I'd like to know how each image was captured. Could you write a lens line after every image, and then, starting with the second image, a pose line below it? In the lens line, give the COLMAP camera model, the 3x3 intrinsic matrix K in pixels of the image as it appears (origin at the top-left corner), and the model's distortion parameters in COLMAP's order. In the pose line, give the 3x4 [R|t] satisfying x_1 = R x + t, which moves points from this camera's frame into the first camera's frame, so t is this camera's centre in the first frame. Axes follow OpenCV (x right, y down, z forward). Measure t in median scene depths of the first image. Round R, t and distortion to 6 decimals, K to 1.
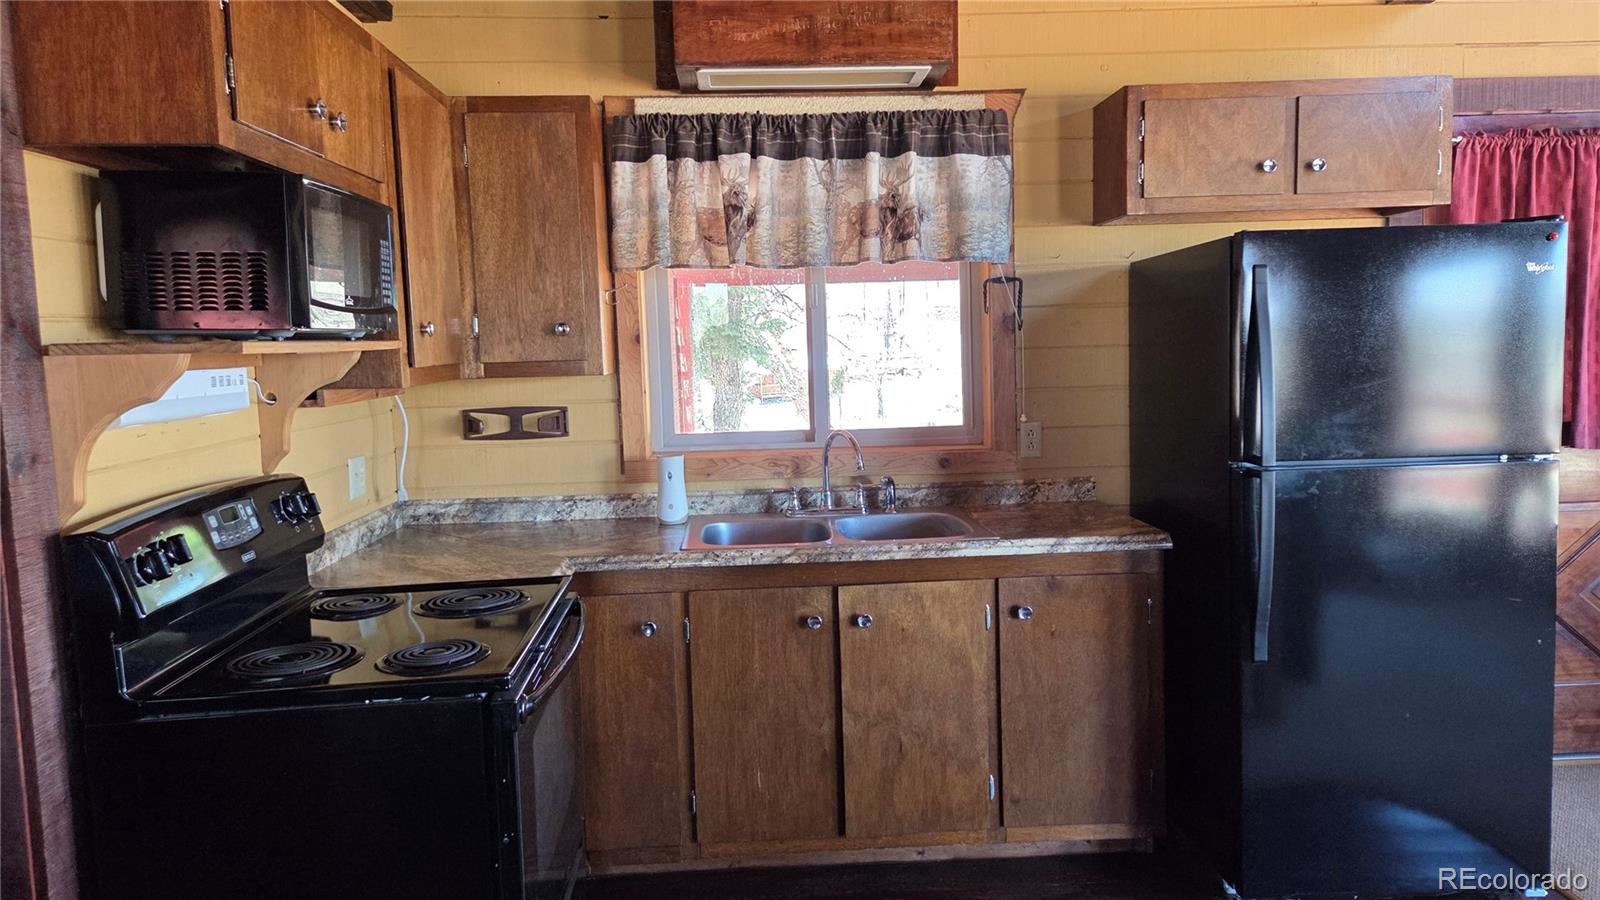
lens RADIAL K [[1061.2, 0, 786.6], [0, 1061.2, 437.7], [0, 0, 1]] dist [0.049564, -0.028963]
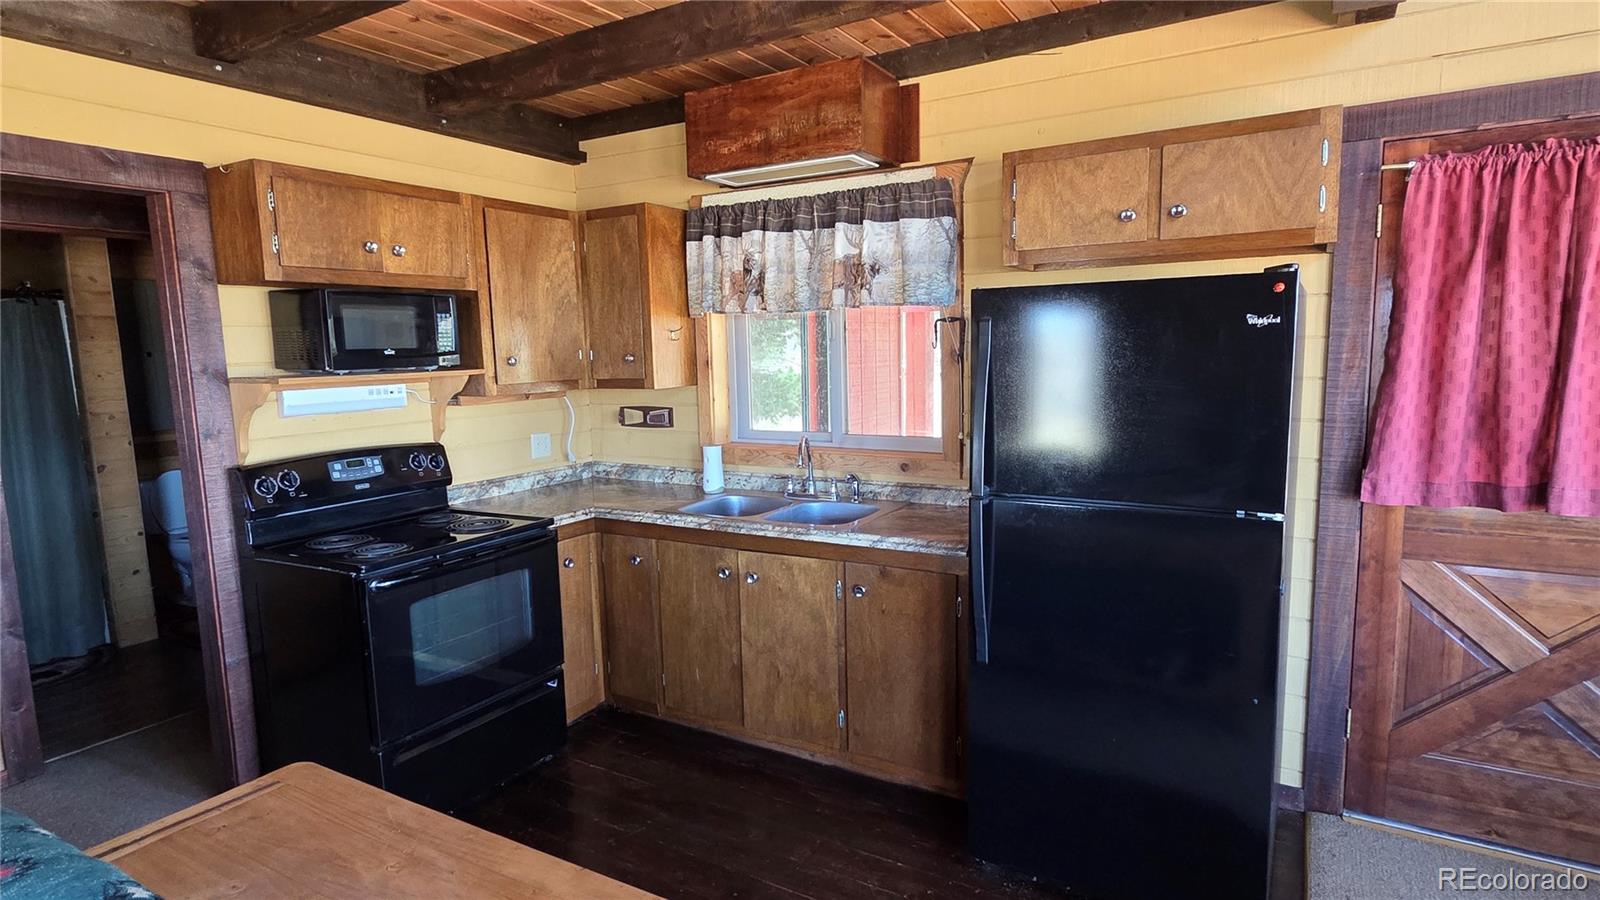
lens RADIAL K [[843.7, 0, 812.6], [0, 843.7, 455.6], [0, 0, 1]] dist [-0.001432, 0.002483]
pose [[0.837772, 0.079481, -0.540204, 0.629603], [-0.050271, 0.996374, 0.068635, -0.055700], [0.543701, -0.030344, 0.838730, 0.117760]]
